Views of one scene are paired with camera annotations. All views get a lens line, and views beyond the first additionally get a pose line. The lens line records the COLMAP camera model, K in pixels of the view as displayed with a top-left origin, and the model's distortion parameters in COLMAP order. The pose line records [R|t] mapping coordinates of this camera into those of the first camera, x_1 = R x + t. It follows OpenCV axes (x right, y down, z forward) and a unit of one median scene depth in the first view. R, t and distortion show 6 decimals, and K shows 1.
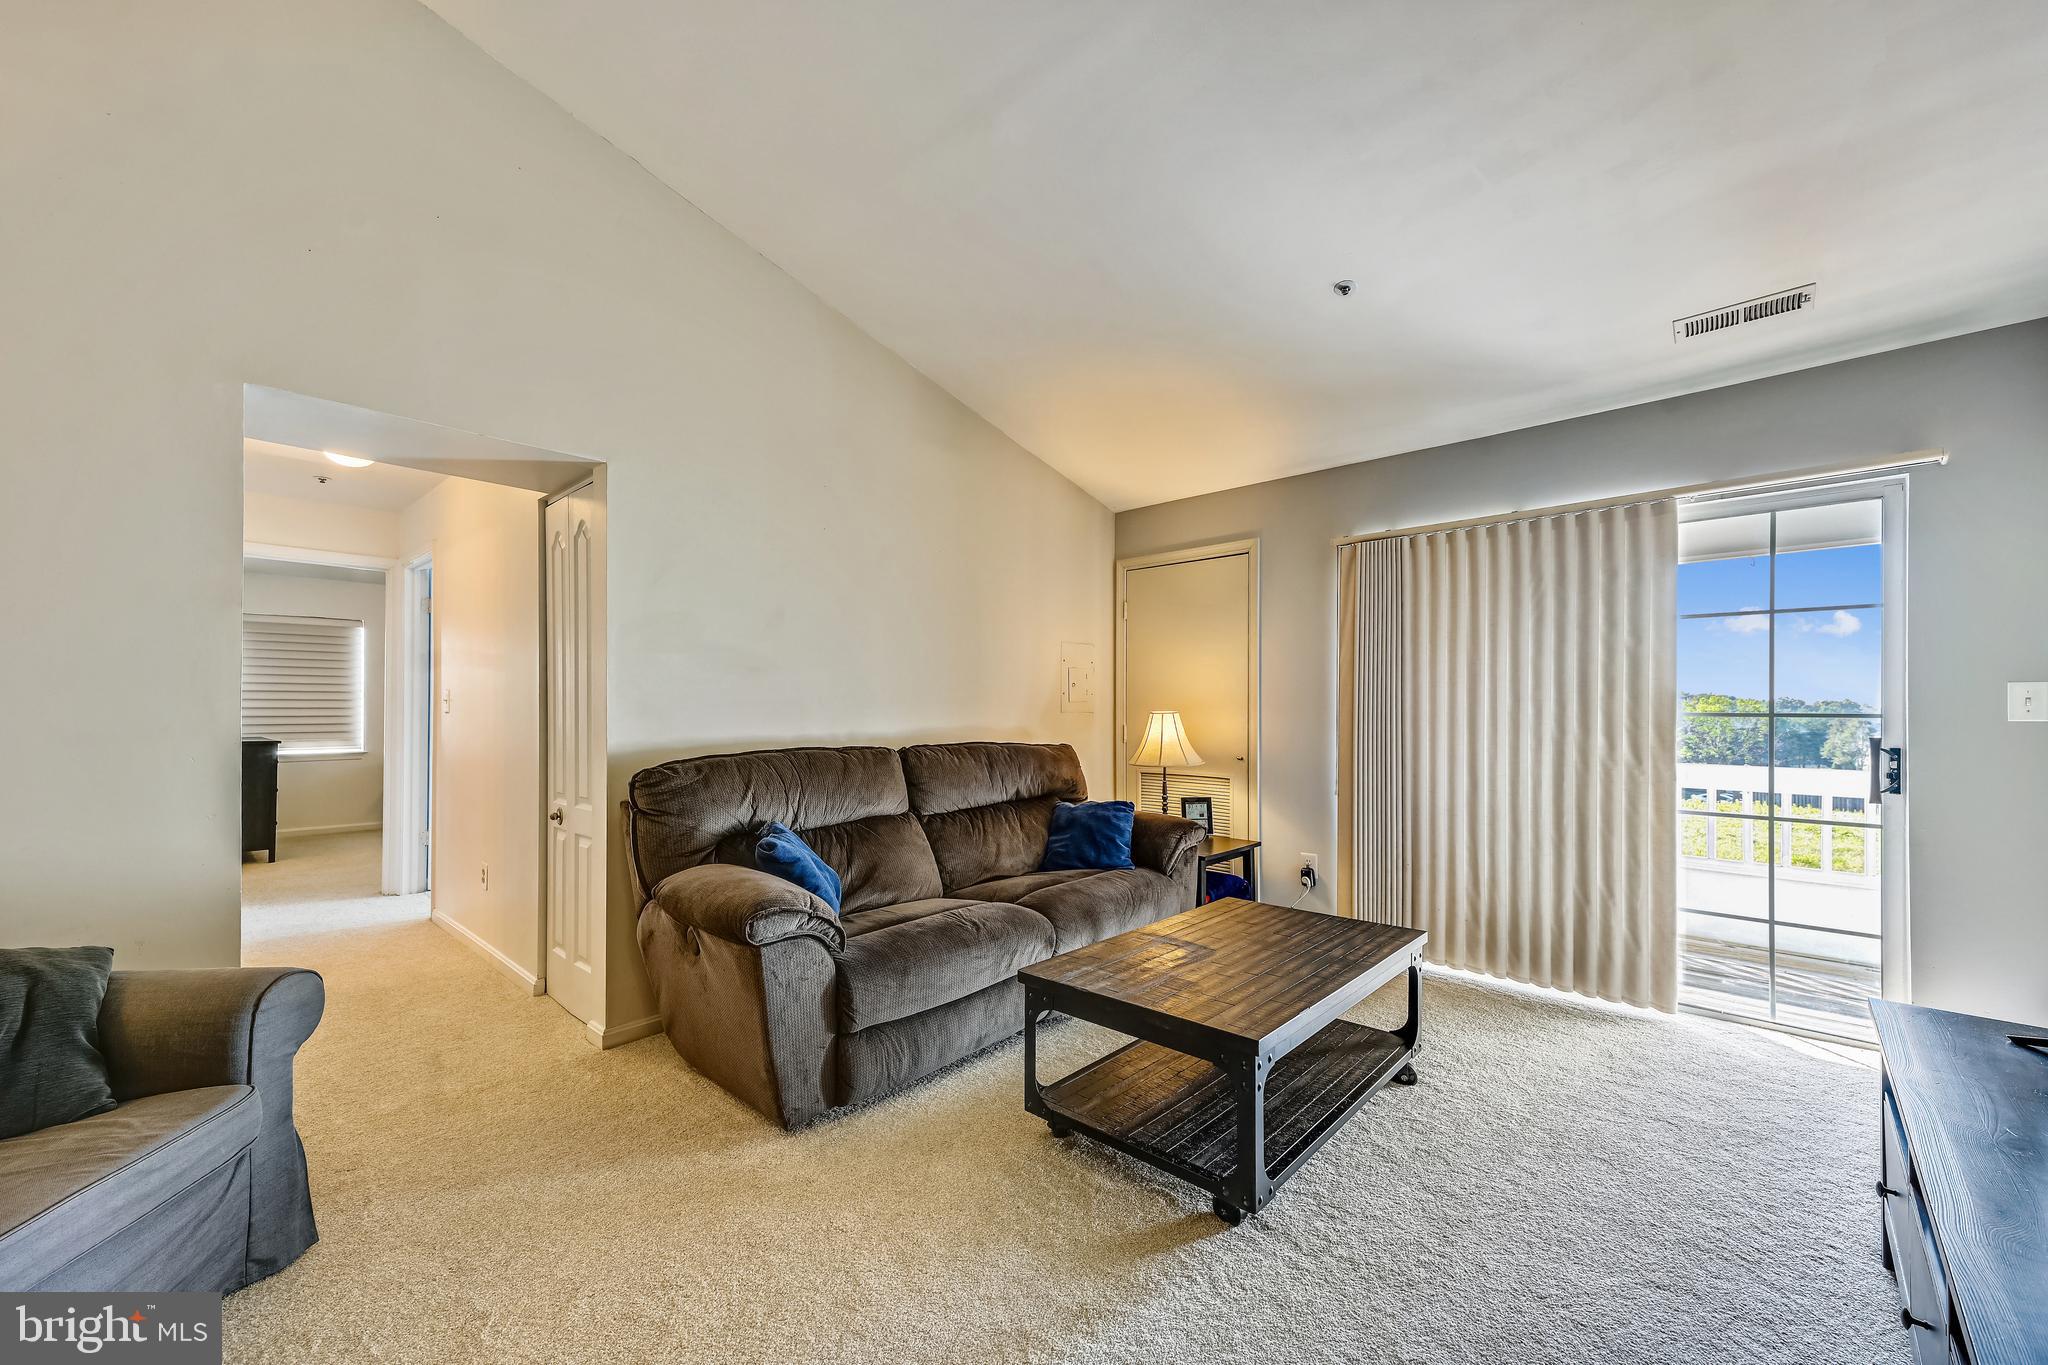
lens RADIAL K [[815.6, 0, 1016.3], [0, 815.6, 712.1], [0, 0, 1]] dist [-0.001338, 0.000102]
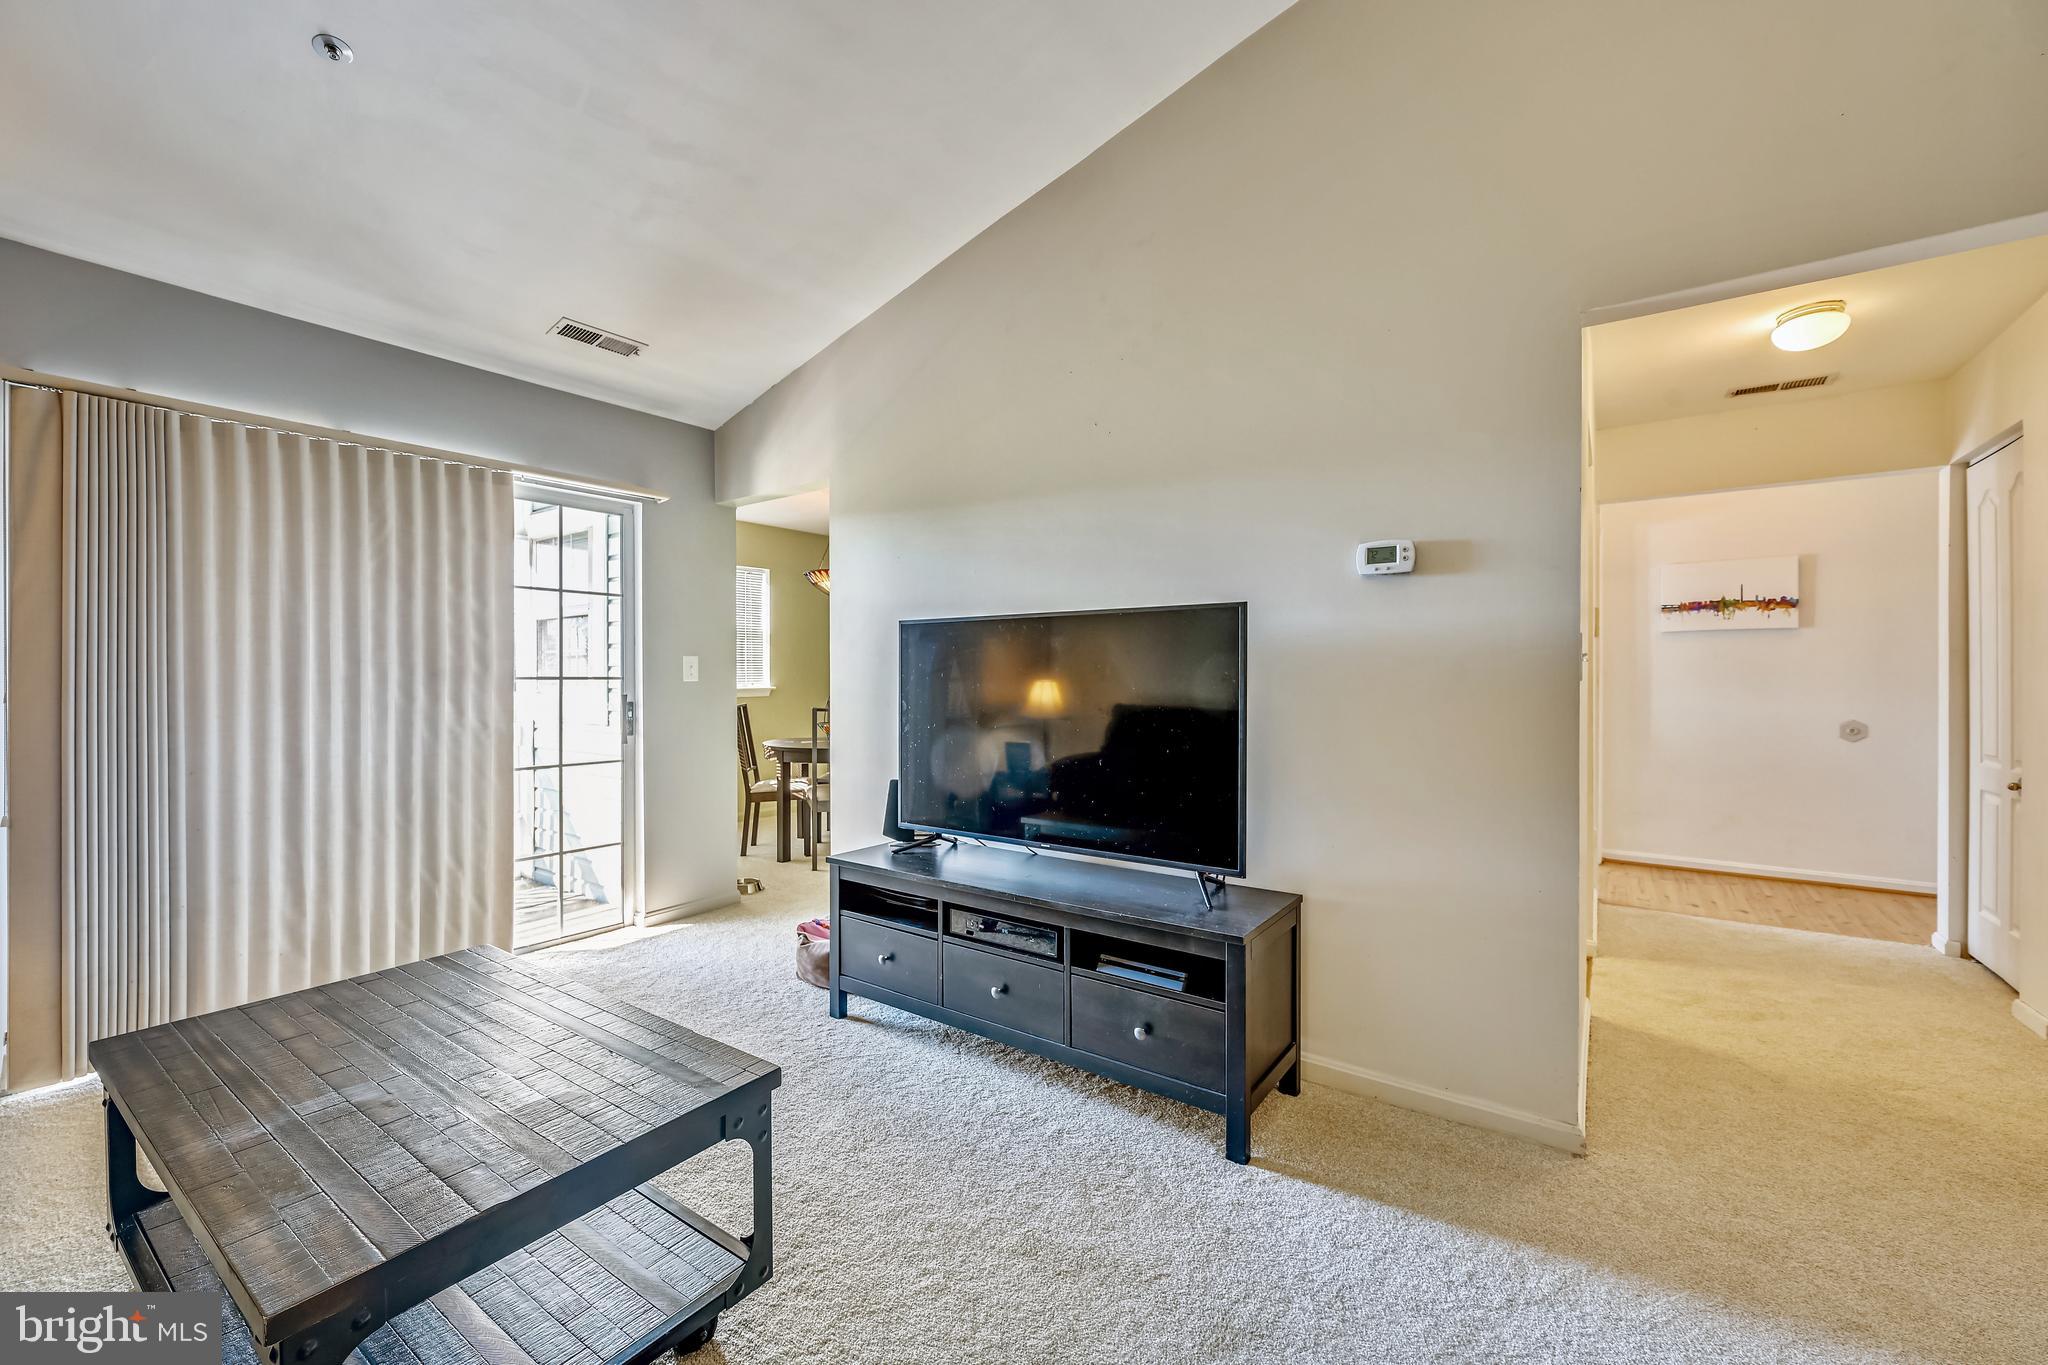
lens RADIAL K [[806.5, 0, 1024.0], [0, 806.5, 682.5], [0, 0, 1]] dist [0.001092, 0.000419]
pose [[-0.146997, -0.010382, 0.989082, -0.323380], [0.003901, 0.999931, 0.011076, -0.000406], [-0.989129, 0.005487, -0.146947, 0.501436]]
